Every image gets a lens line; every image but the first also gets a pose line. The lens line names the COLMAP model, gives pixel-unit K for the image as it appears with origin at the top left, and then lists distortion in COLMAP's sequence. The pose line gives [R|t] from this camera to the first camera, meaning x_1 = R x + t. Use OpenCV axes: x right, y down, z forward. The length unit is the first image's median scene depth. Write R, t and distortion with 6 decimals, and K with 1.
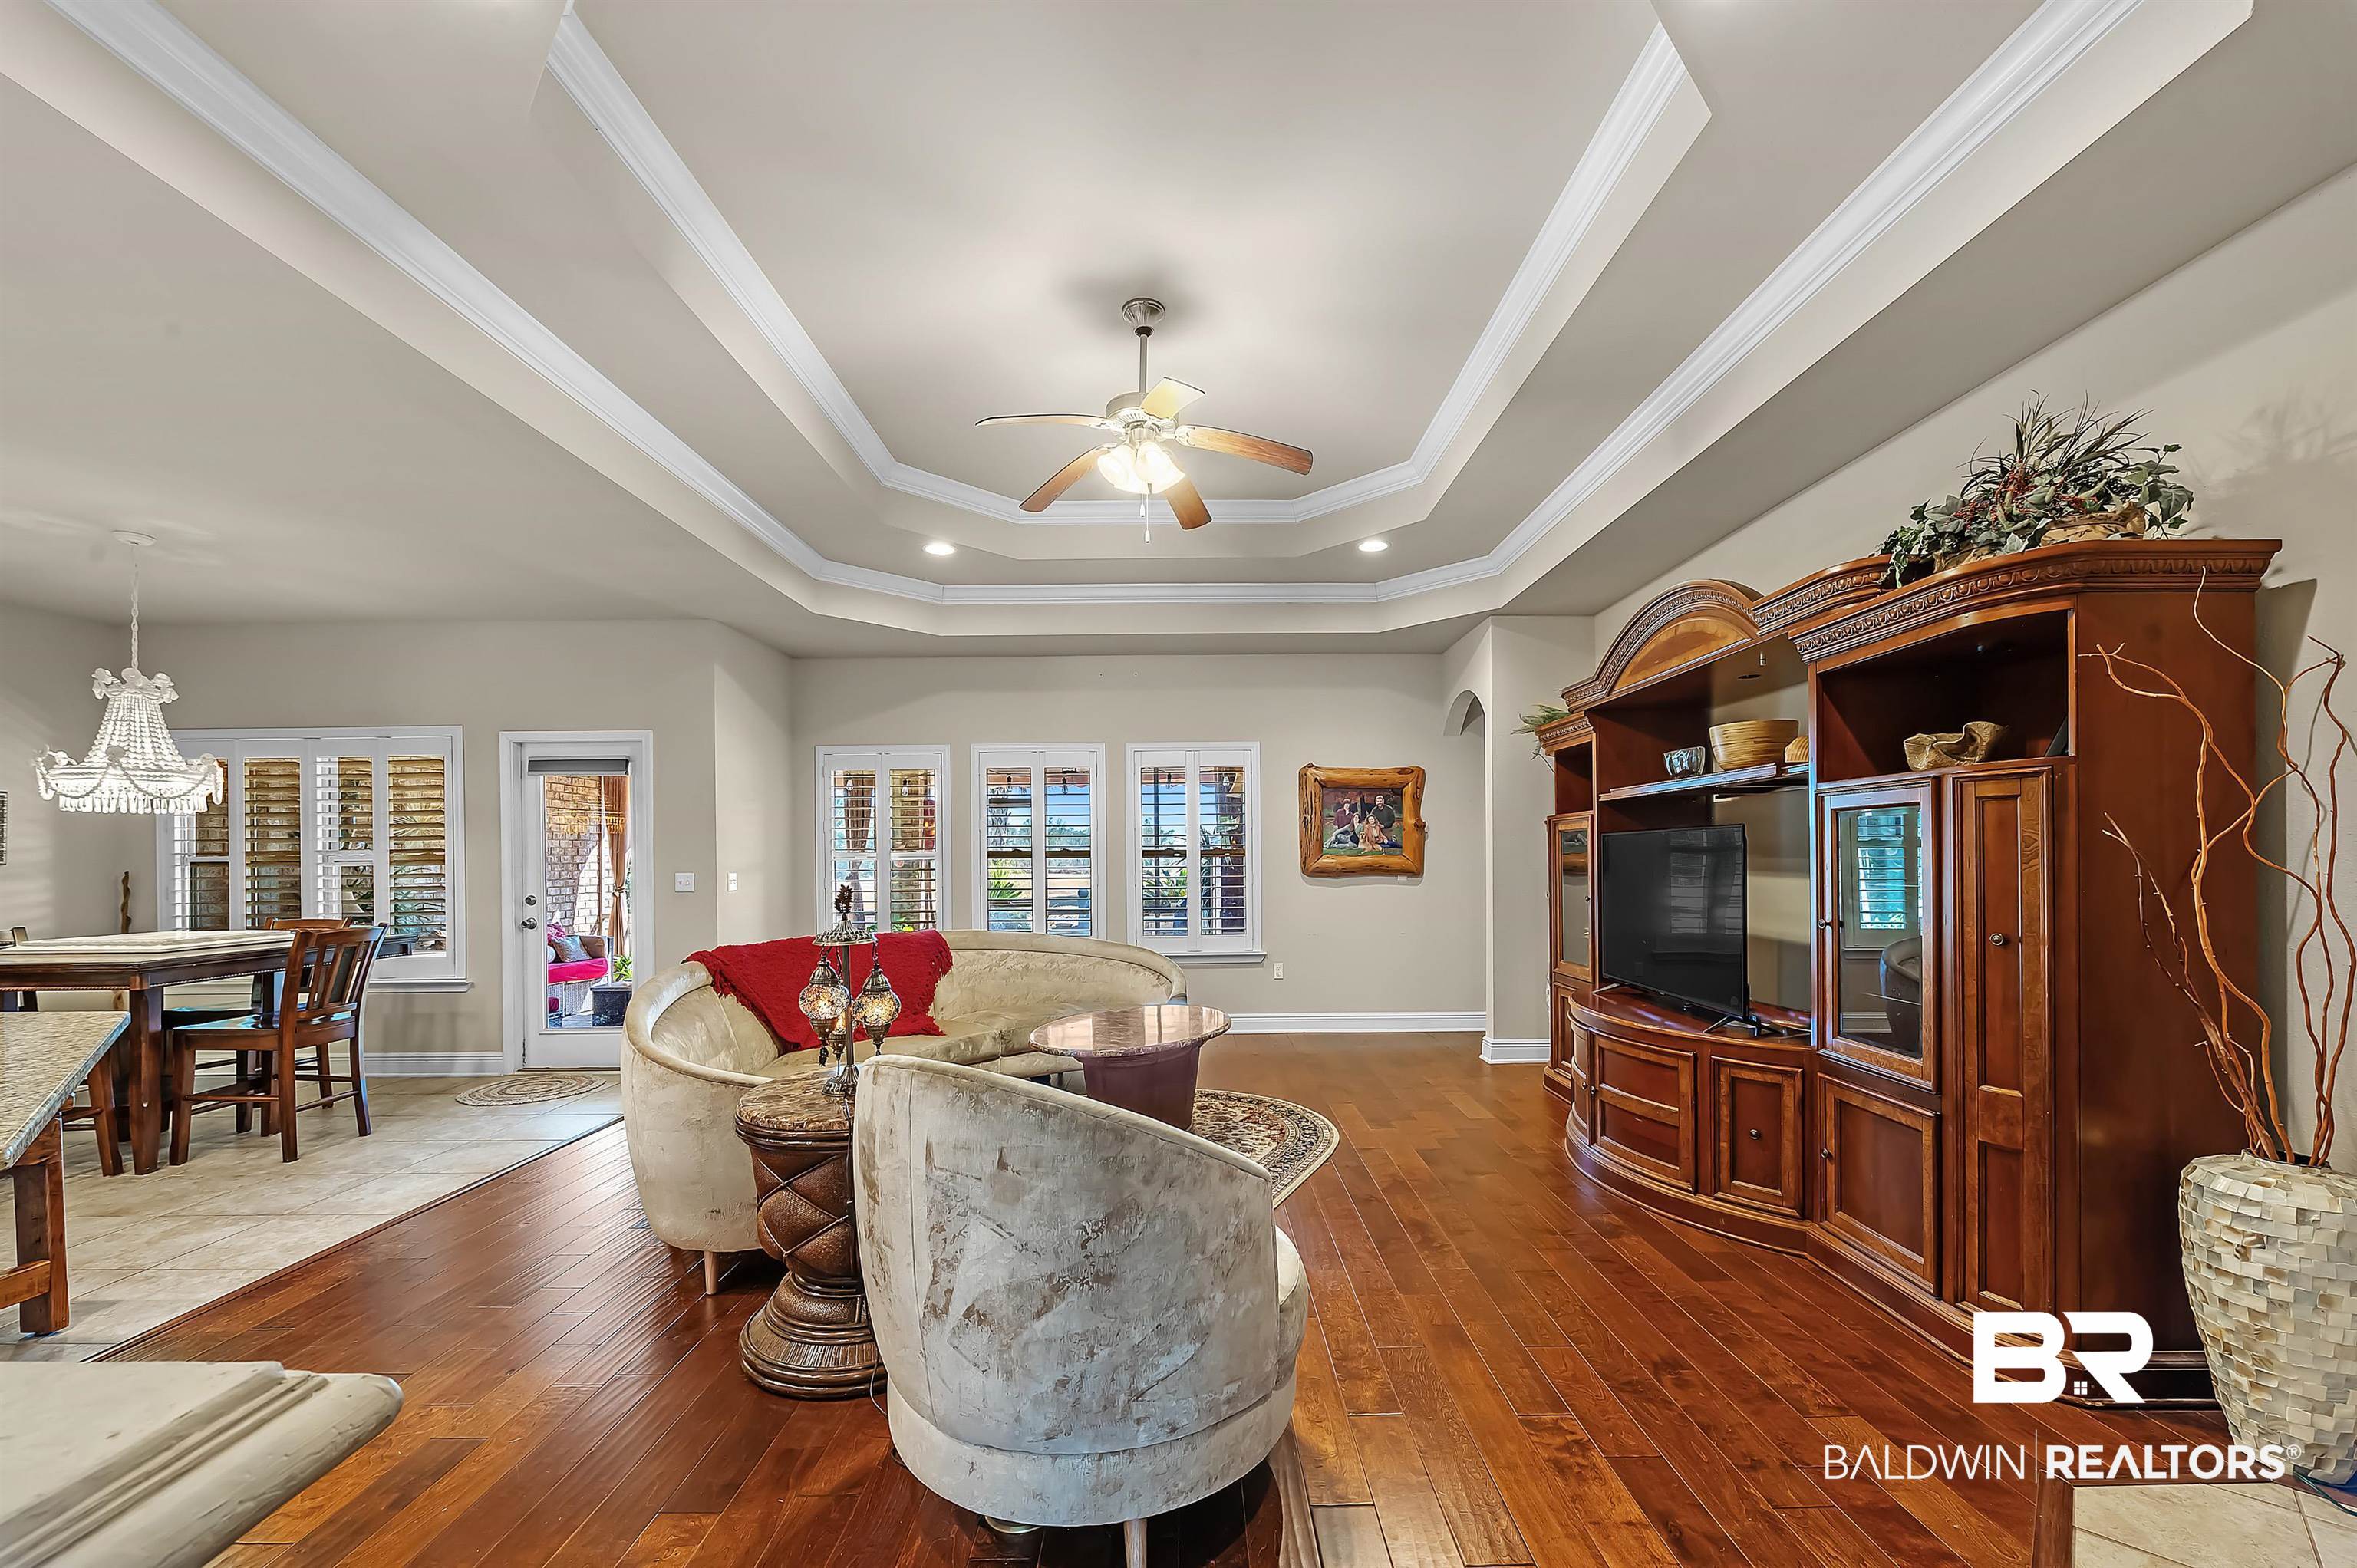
lens RADIAL K [[936.0, 0, 1195.9], [0, 936.0, 853.5], [0, 0, 1]] dist [-0.003829, -0.001147]
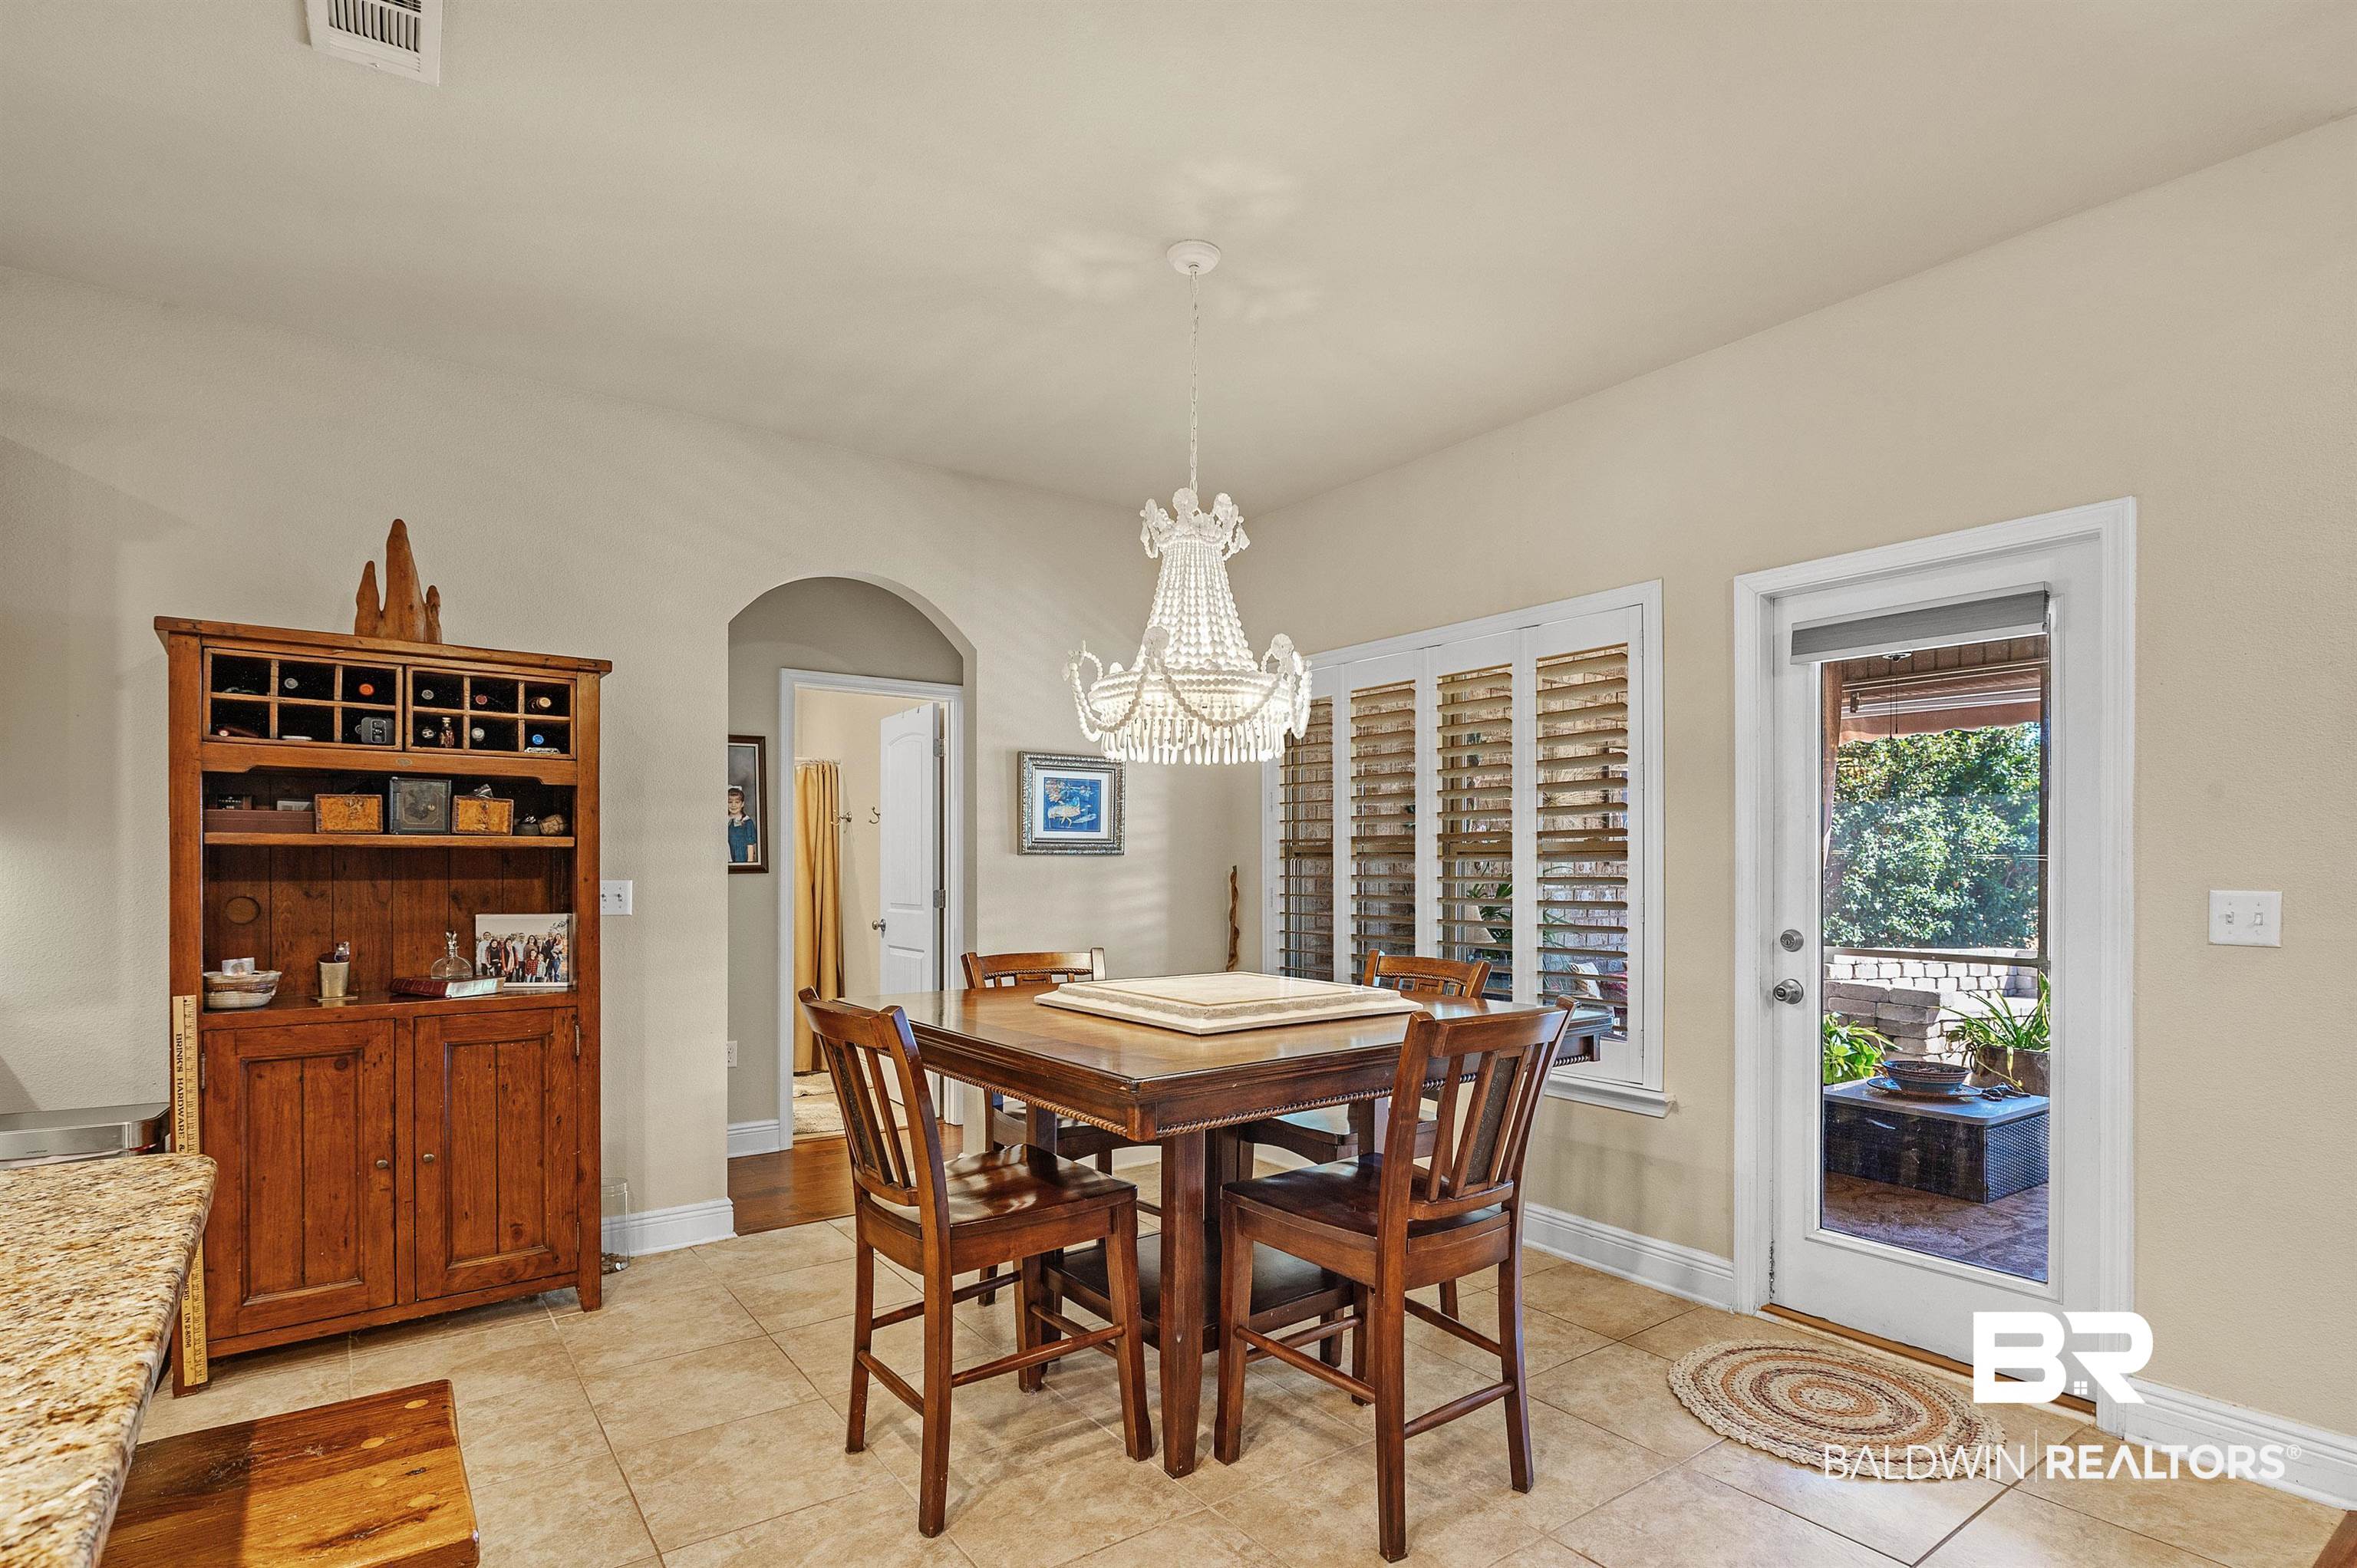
lens RADIAL K [[1162.8, 0, 1191.3], [0, 1162.8, 851.9], [0, 0, 1]] dist [-0.005867, -0.001018]
pose [[0.578436, 0.002547, -0.815724, -0.434628], [-0.005328, 0.999986, -0.000656, 0.009393], [0.815711, 0.004725, 0.578441, 0.450679]]
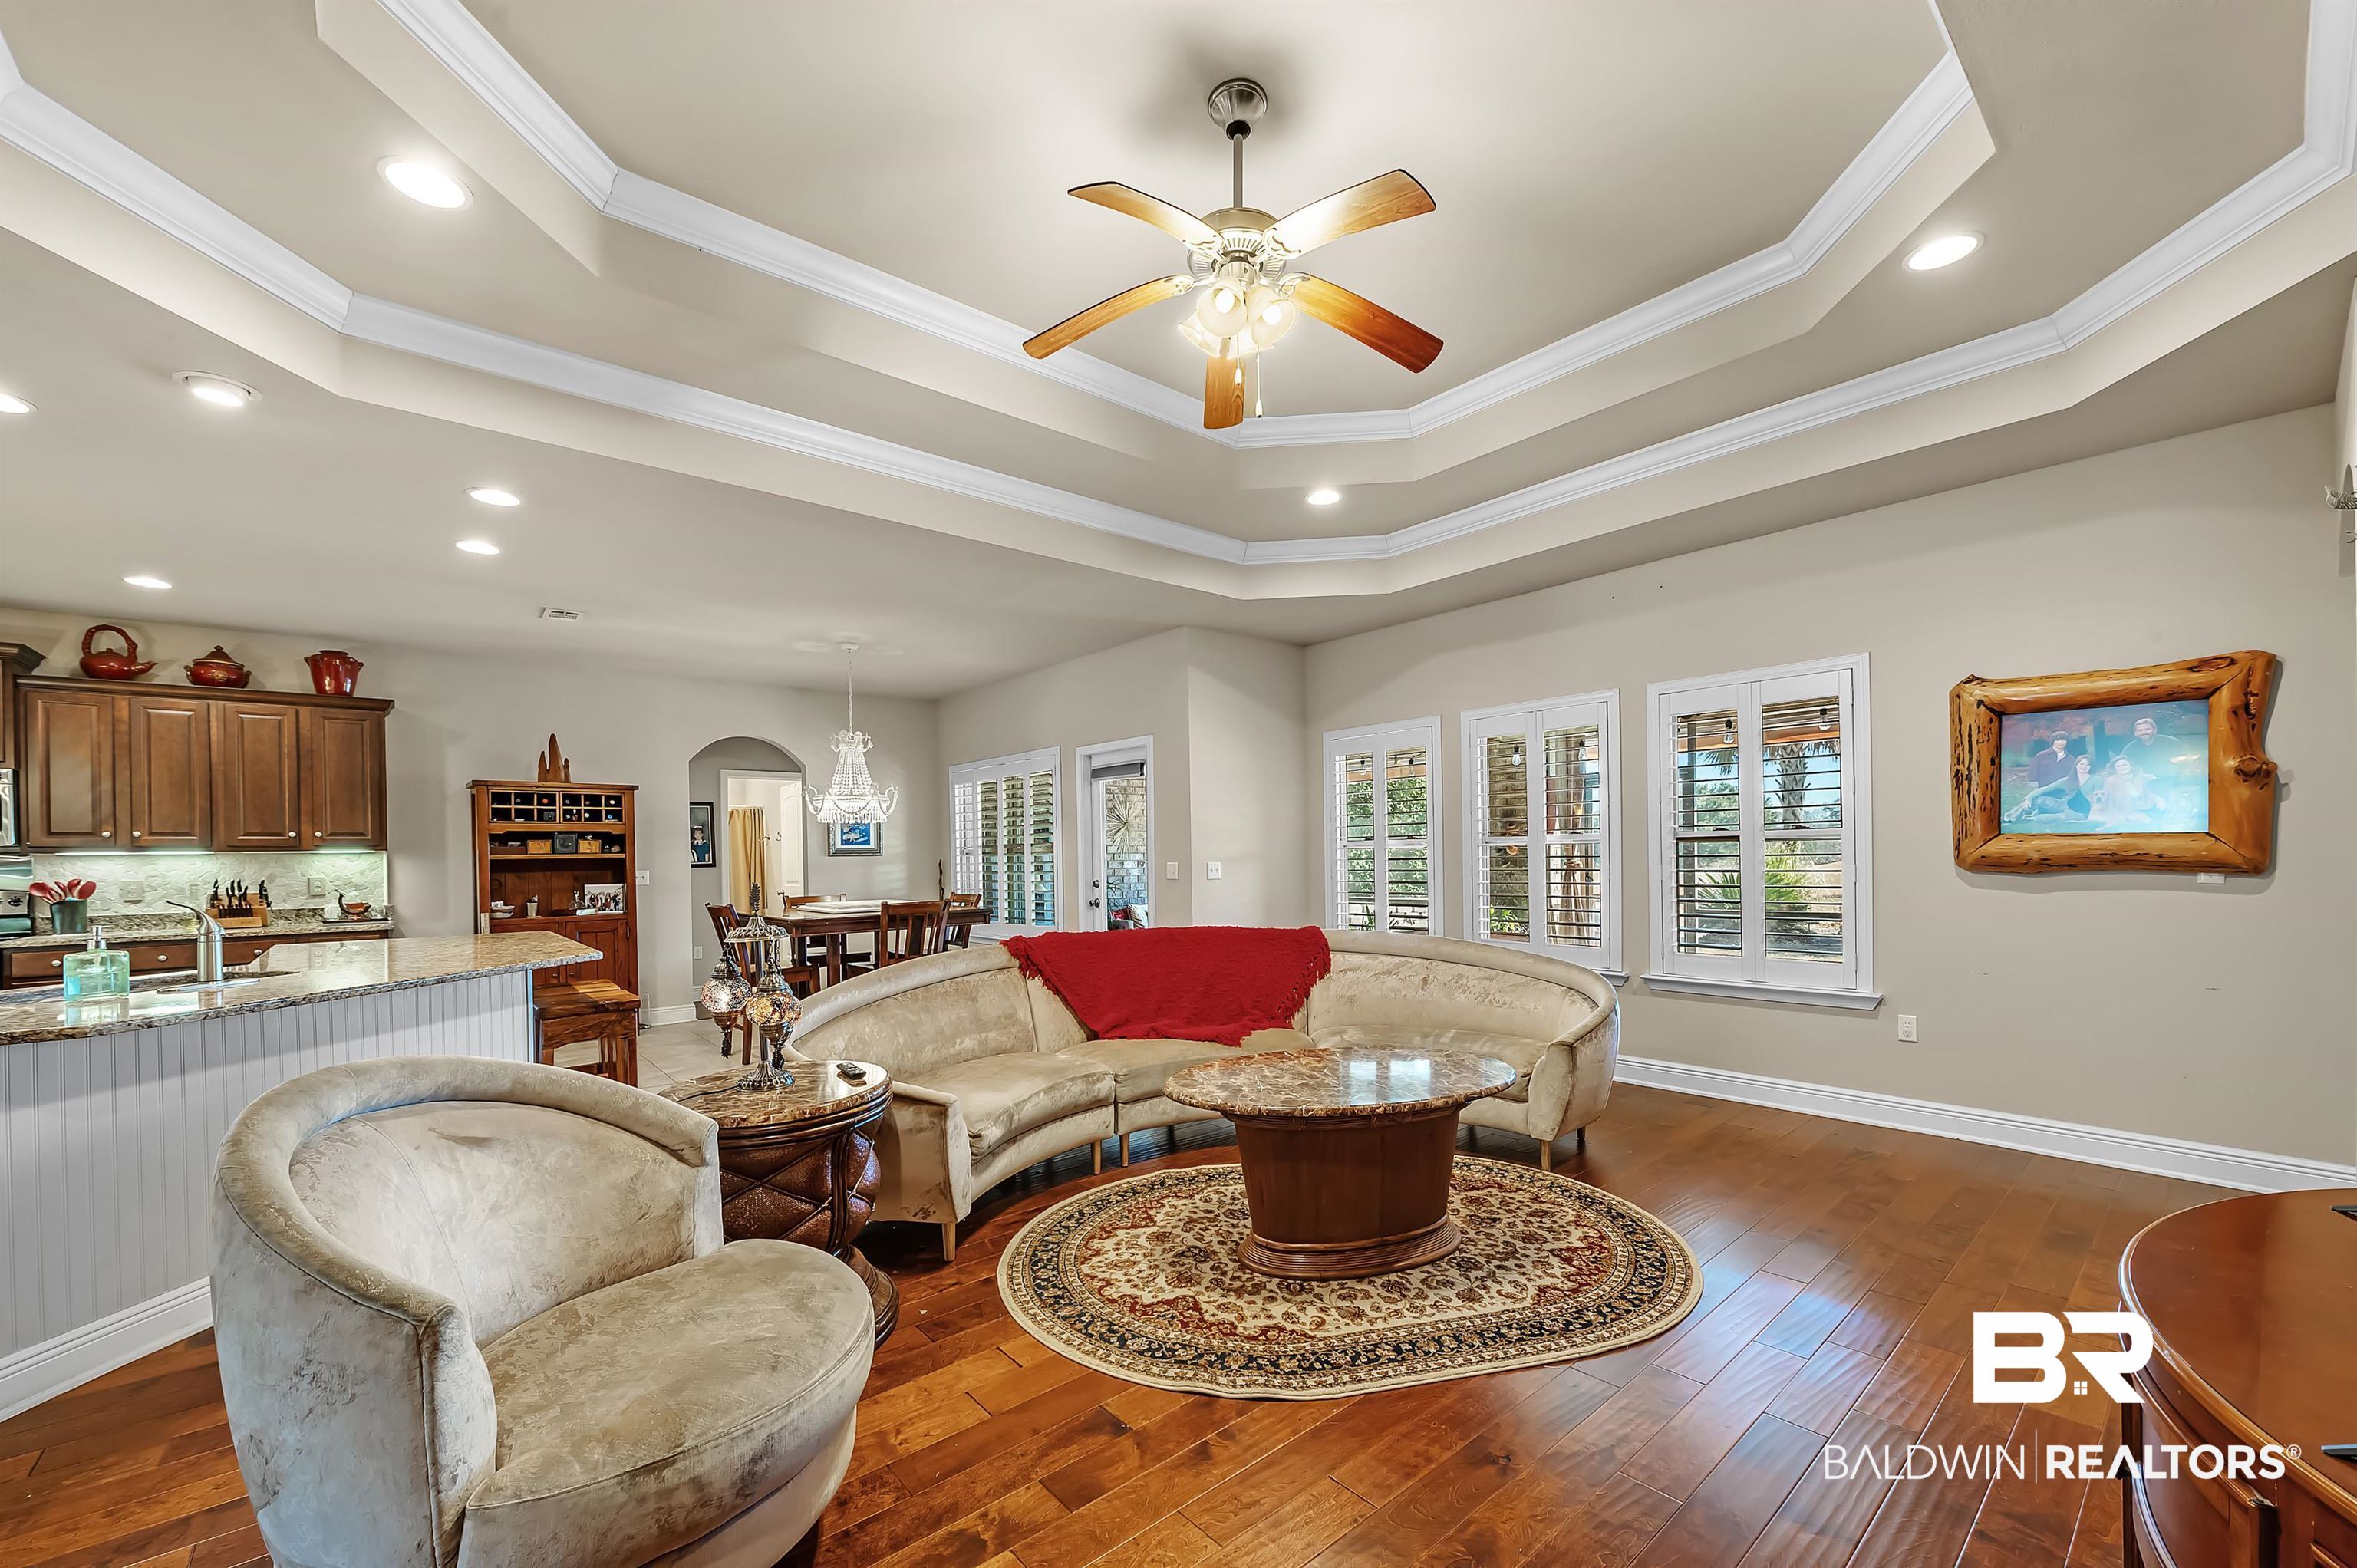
lens RADIAL K [[936.0, 0, 1190.6], [0, 936.0, 849.7], [0, 0, 1]] dist [-0.003829, -0.001147]
pose [[0.637906, -0.005220, -0.770097, 0.316611], [0.012380, 0.999917, 0.003477, 0.003036], [0.770015, -0.011752, 0.637917, 0.326244]]
